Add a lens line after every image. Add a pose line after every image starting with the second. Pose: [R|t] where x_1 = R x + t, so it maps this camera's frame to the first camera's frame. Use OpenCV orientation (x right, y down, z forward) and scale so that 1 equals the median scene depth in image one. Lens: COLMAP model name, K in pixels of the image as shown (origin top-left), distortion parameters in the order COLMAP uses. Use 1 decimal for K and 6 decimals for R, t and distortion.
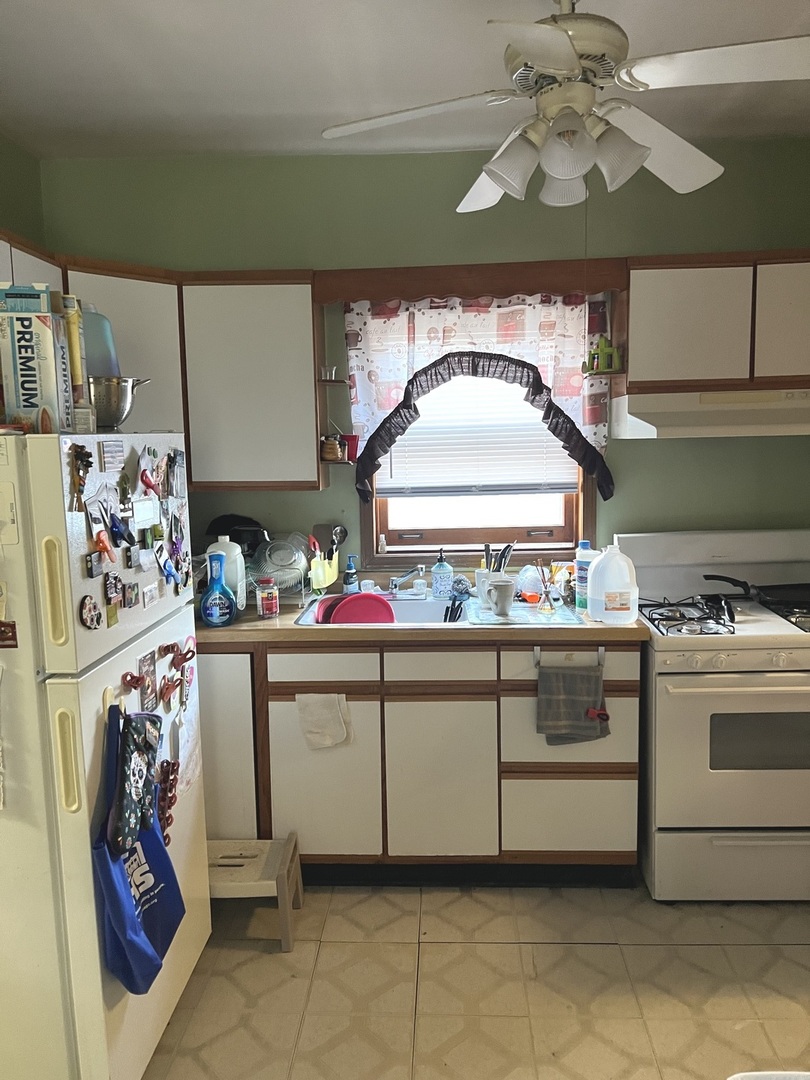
lens RADIAL K [[808.0, 0, 409.7], [0, 808.0, 540.7], [0, 0, 1]] dist [0.051812, -0.061132]
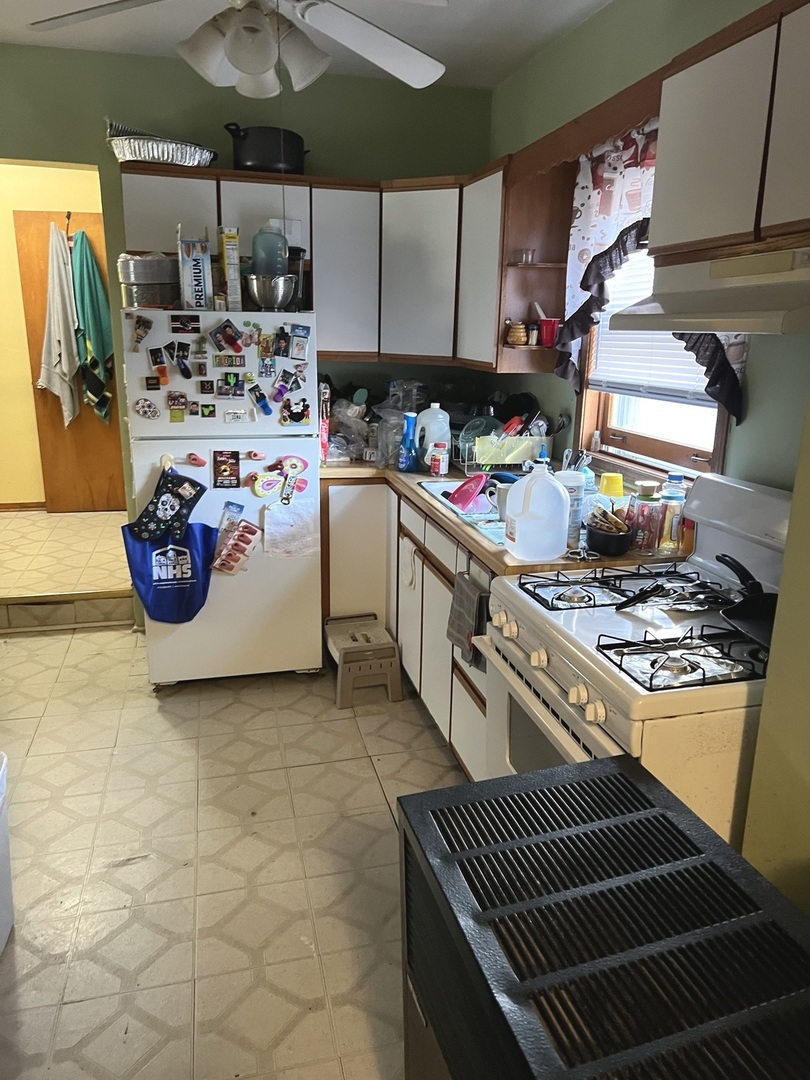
lens RADIAL K [[808.0, 0, 409.4], [0, 808.0, 536.9], [0, 0, 1]] dist [0.051812, -0.061132]
pose [[0.290551, 0.263150, -0.919963, 0.939176], [-0.147772, 0.962246, 0.228574, -0.085484], [0.945380, 0.069533, 0.318468, 0.596232]]
